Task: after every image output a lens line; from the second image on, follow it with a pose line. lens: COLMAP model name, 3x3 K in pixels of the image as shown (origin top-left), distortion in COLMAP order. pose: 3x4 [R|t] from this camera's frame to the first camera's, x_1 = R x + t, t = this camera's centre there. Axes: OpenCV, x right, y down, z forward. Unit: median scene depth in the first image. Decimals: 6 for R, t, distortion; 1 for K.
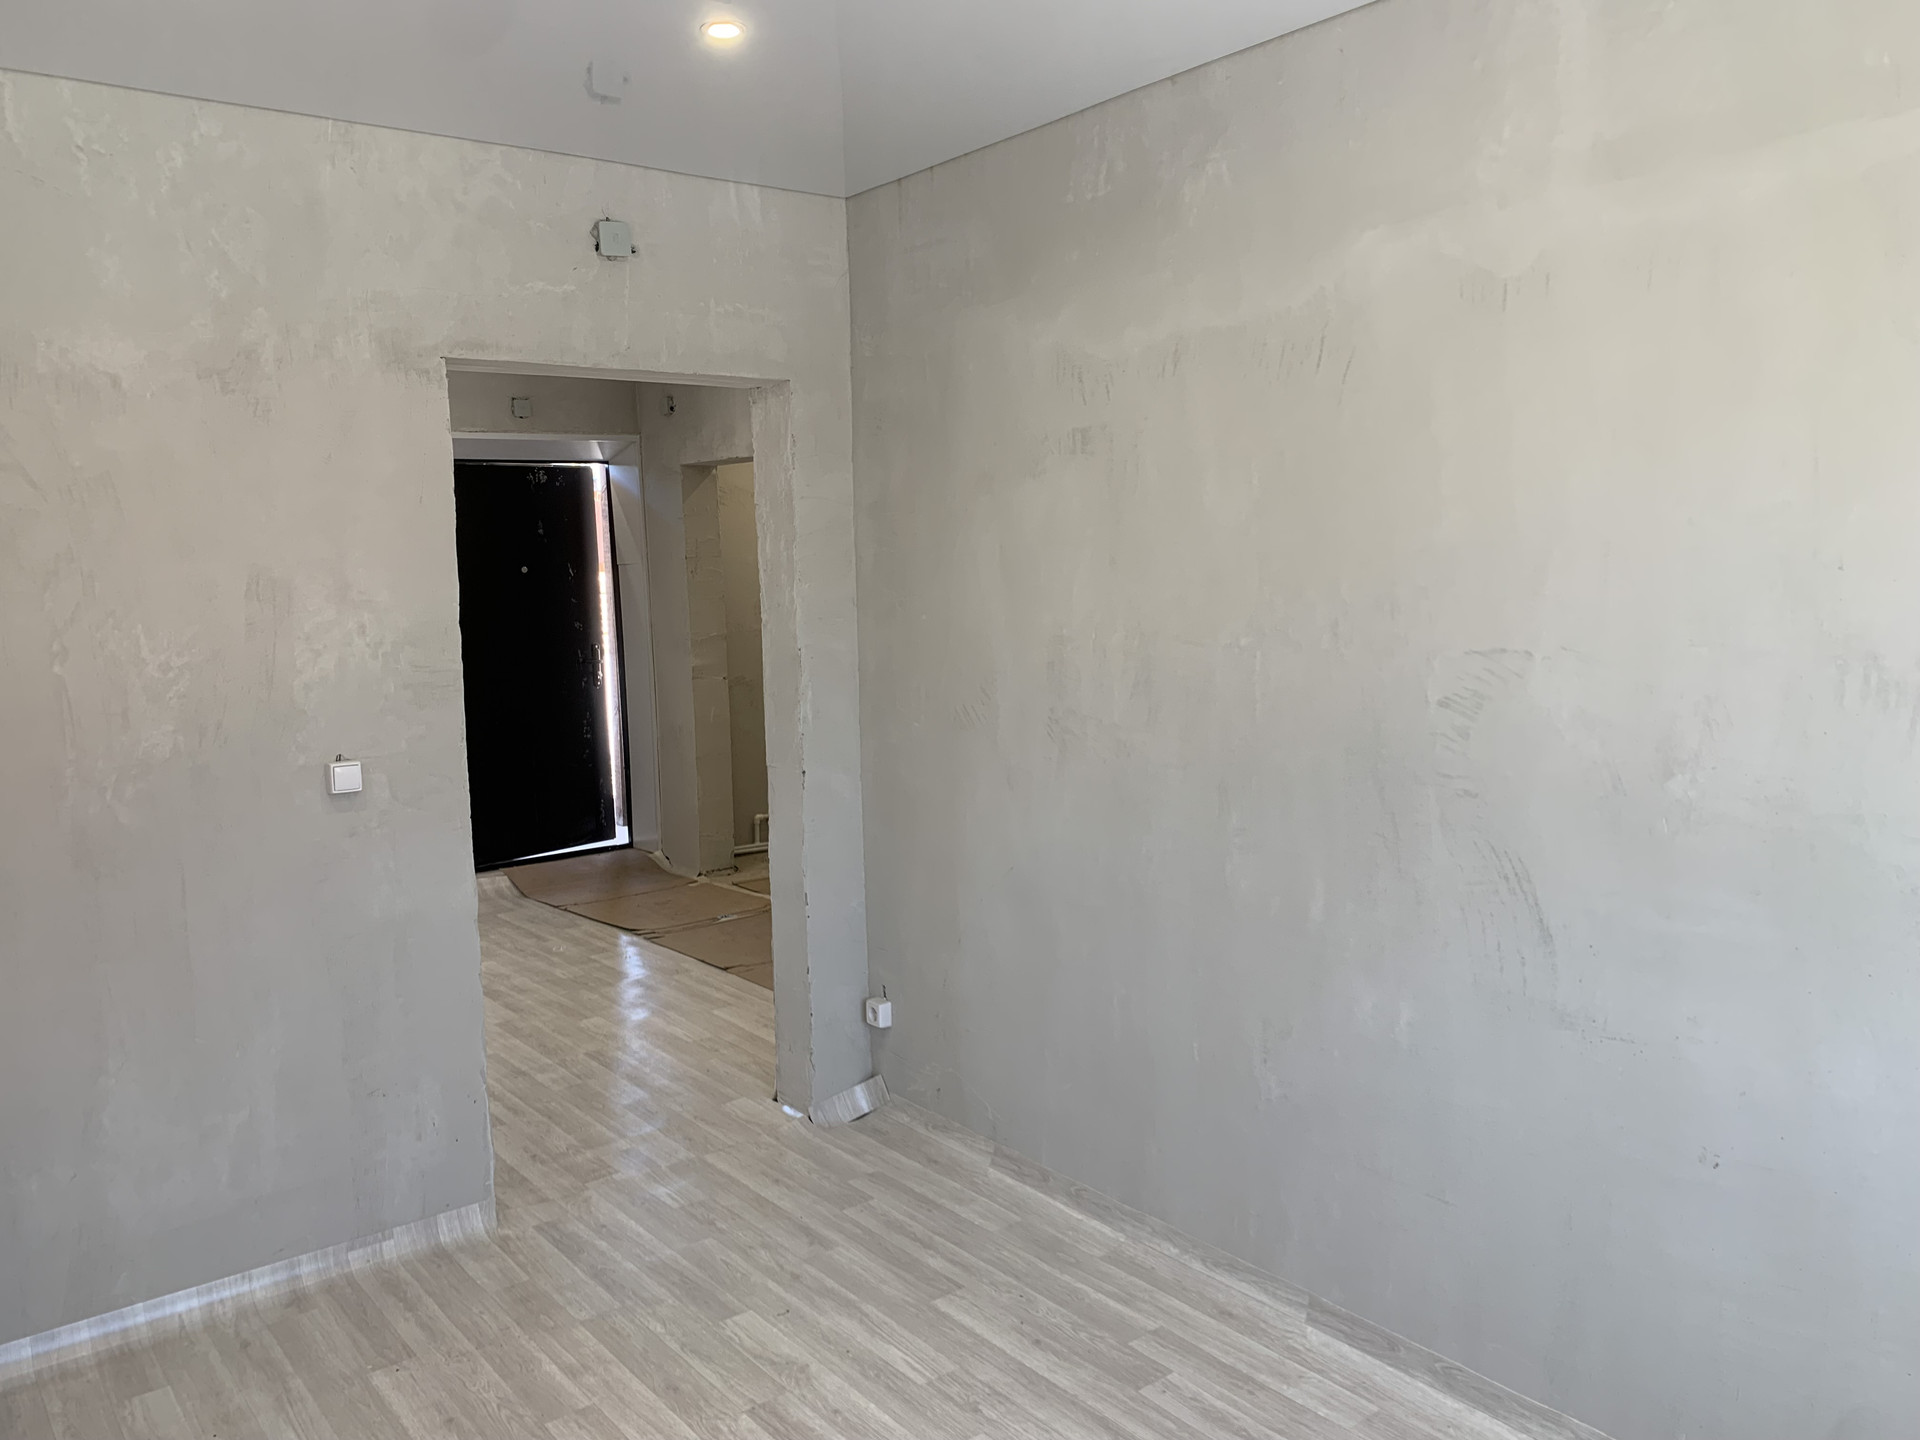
lens RADIAL K [[1487.0, 0, 949.4], [0, 1487.0, 725.1], [0, 0, 1]] dist [0.126940, -0.152193]
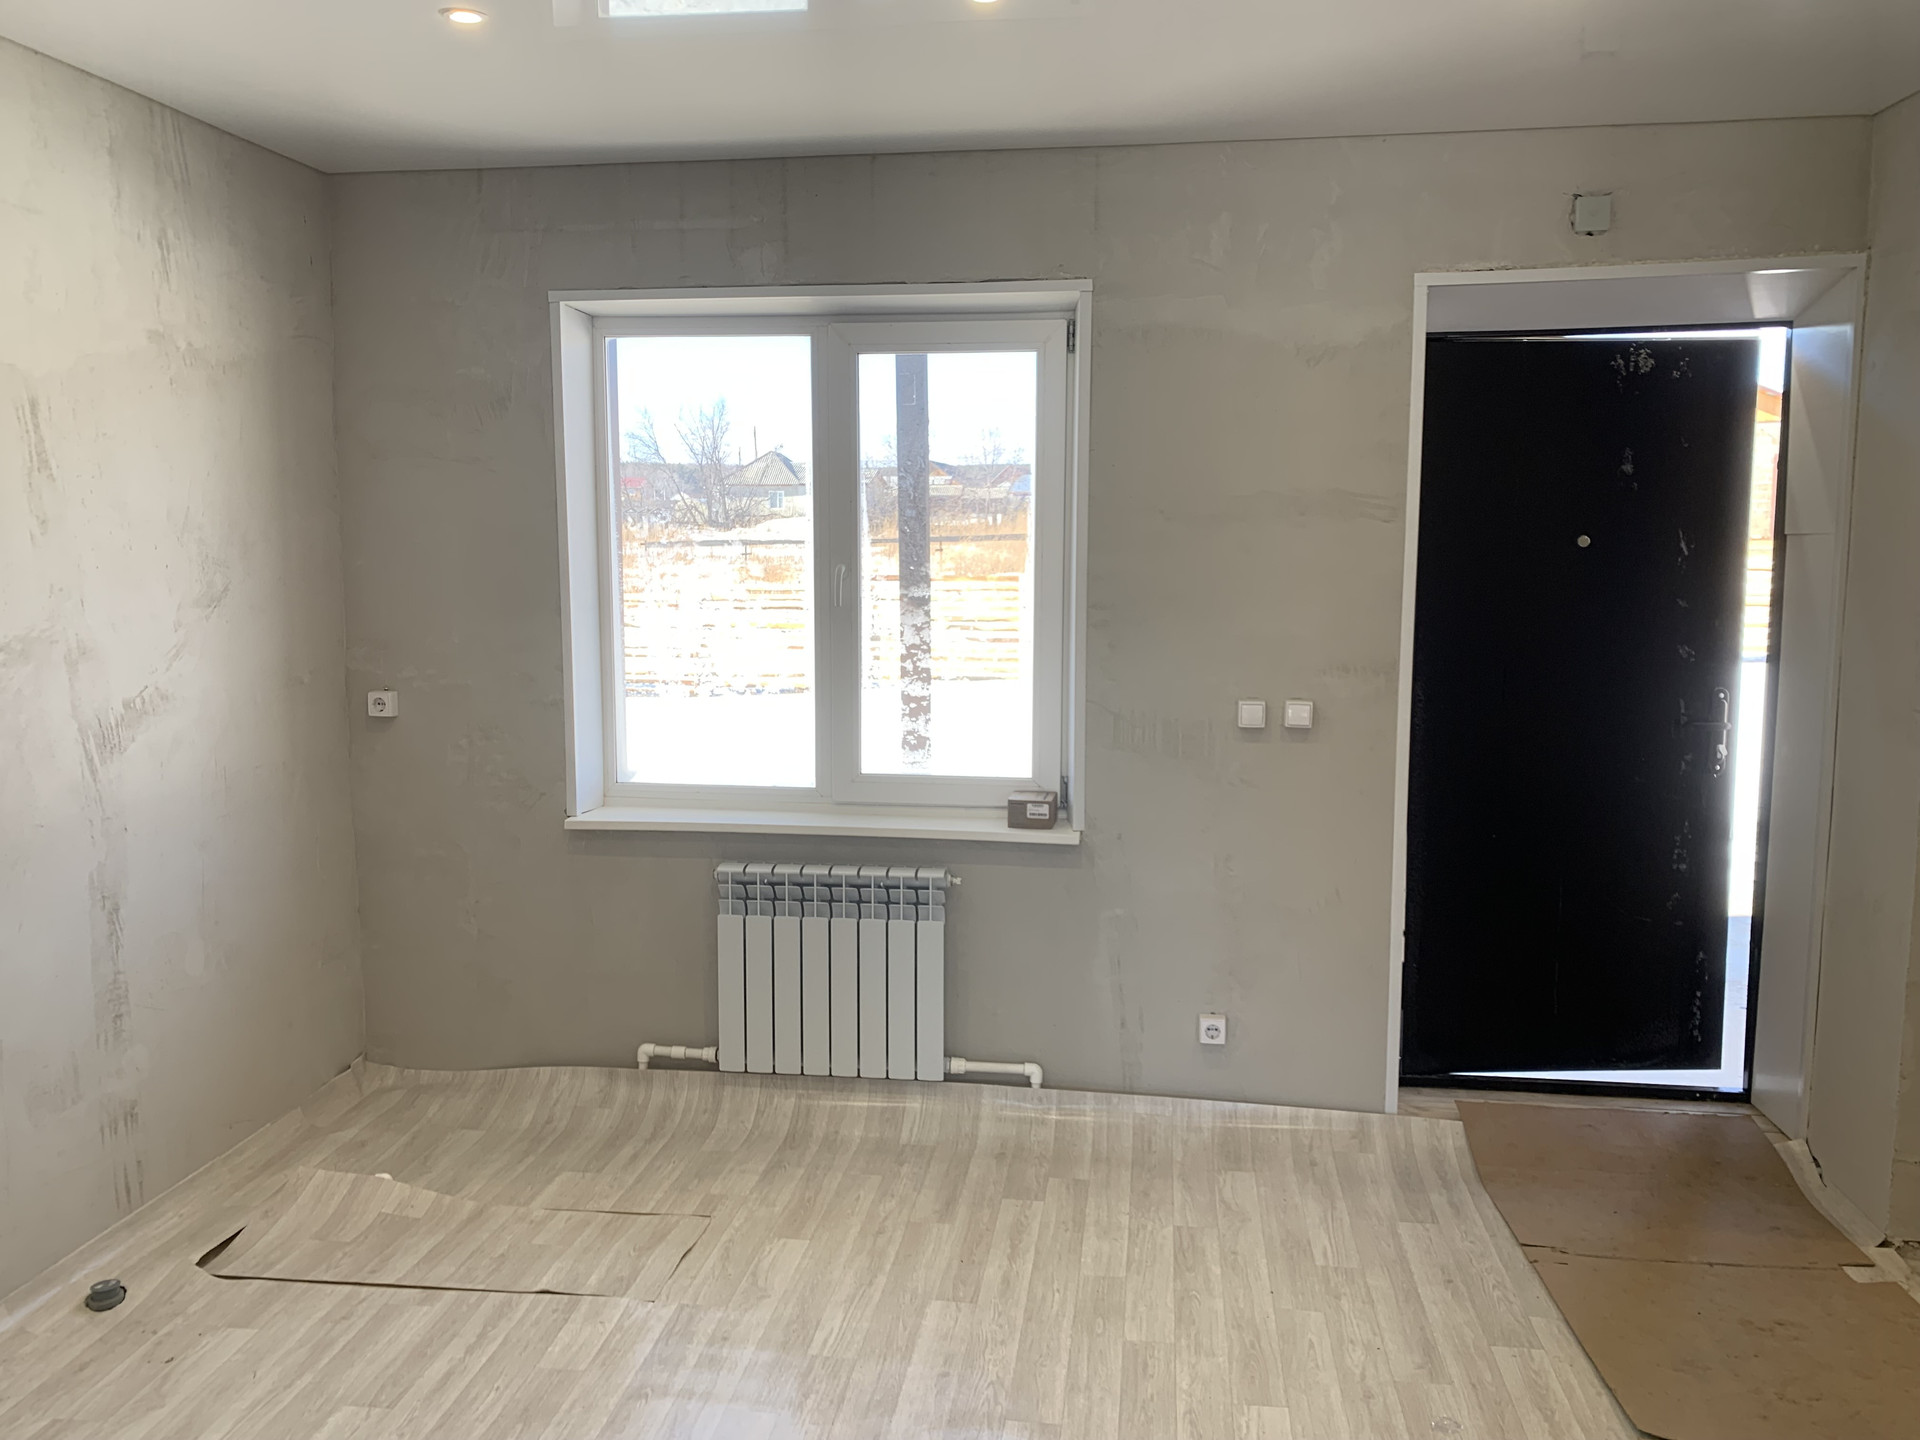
lens RADIAL K [[1487.0, 0, 949.4], [0, 1487.0, 725.1], [0, 0, 1]] dist [0.126940, -0.152193]
pose [[0.706790, 0.112361, -0.698443, -0.062133], [-0.093312, 0.993487, 0.065399, -0.053603], [0.701242, 0.018949, 0.712671, 0.467016]]
